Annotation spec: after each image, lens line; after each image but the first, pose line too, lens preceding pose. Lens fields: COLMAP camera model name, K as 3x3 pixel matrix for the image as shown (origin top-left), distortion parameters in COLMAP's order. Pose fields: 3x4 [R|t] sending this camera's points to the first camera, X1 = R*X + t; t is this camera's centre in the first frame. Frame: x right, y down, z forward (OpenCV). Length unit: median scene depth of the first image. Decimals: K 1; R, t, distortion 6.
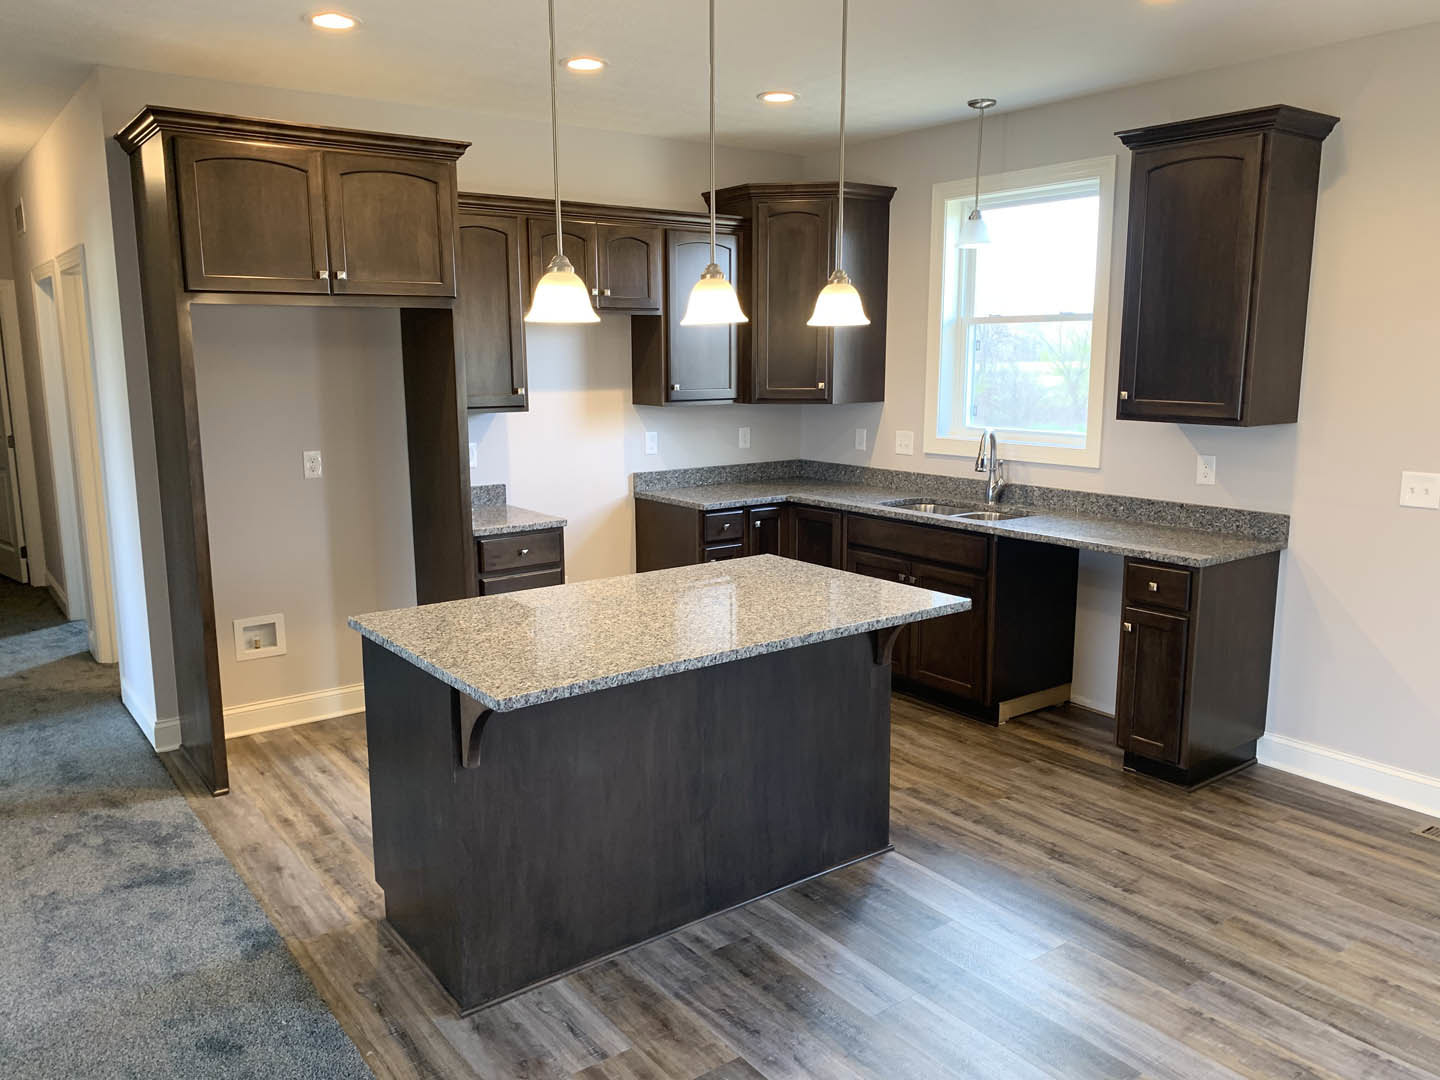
lens RADIAL K [[1080.7, 0, 707.3], [0, 1080.7, 541.0], [0, 0, 1]] dist [0.002505, -0.020811]
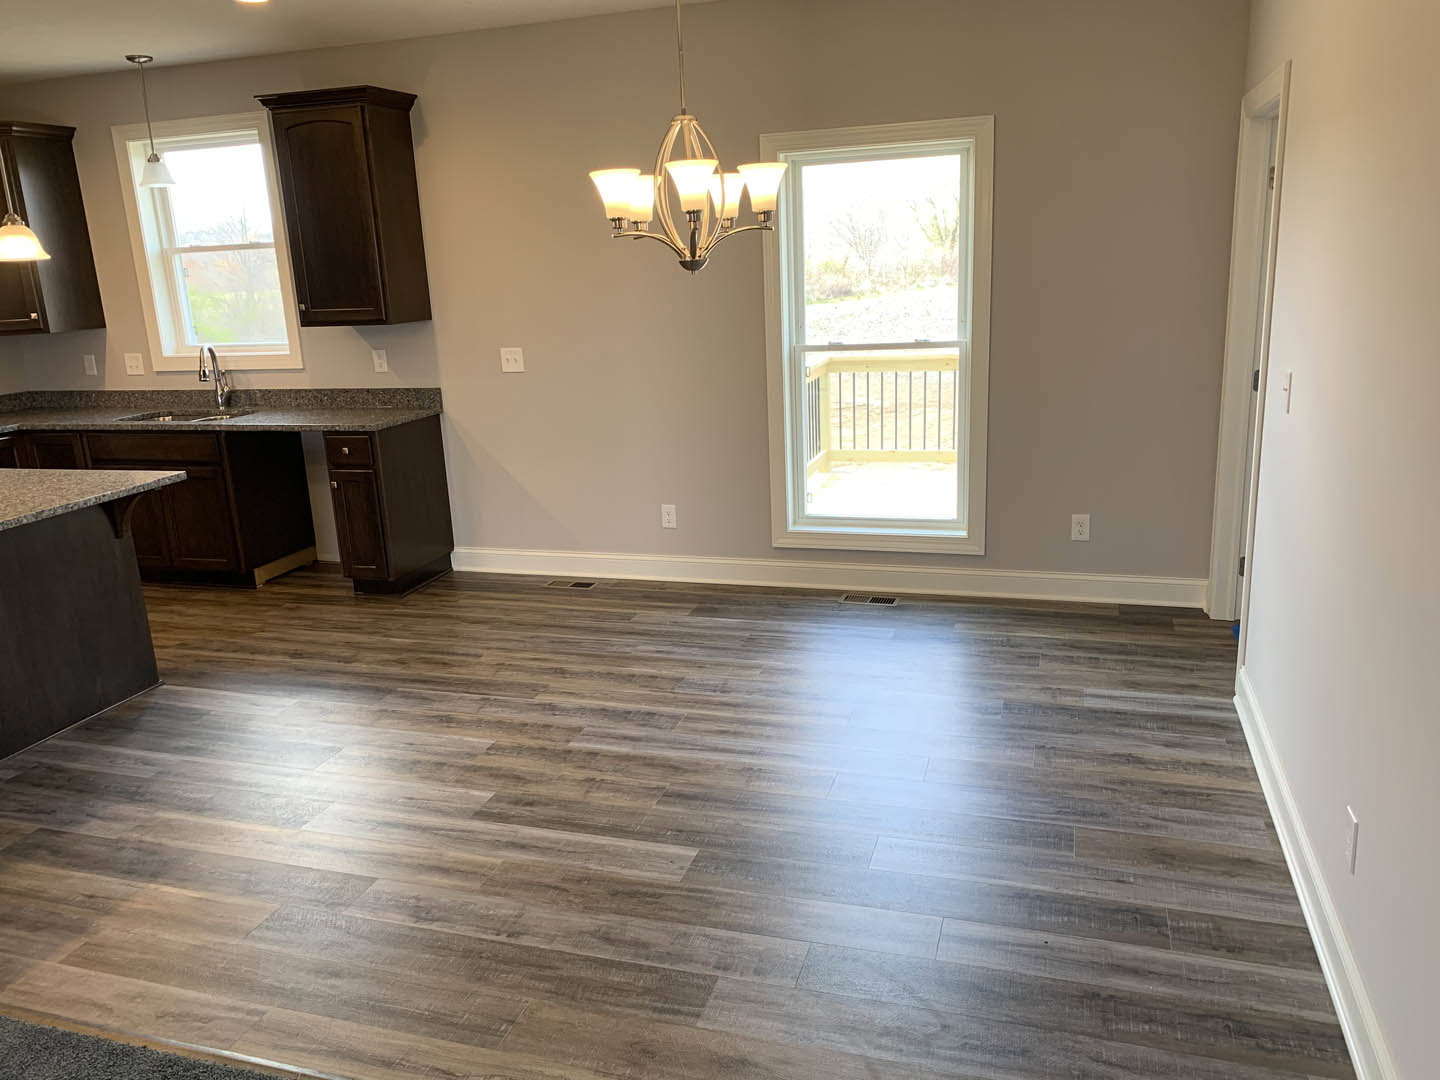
lens RADIAL K [[1080.7, 0, 725.7], [0, 1080.7, 540.0], [0, 0, 1]] dist [0.002505, -0.020811]
pose [[0.800315, -0.178194, 0.572488, 0.006428], [0.139655, 0.983955, 0.111035, 0.066465], [-0.583088, -0.008912, 0.812360, -0.341972]]
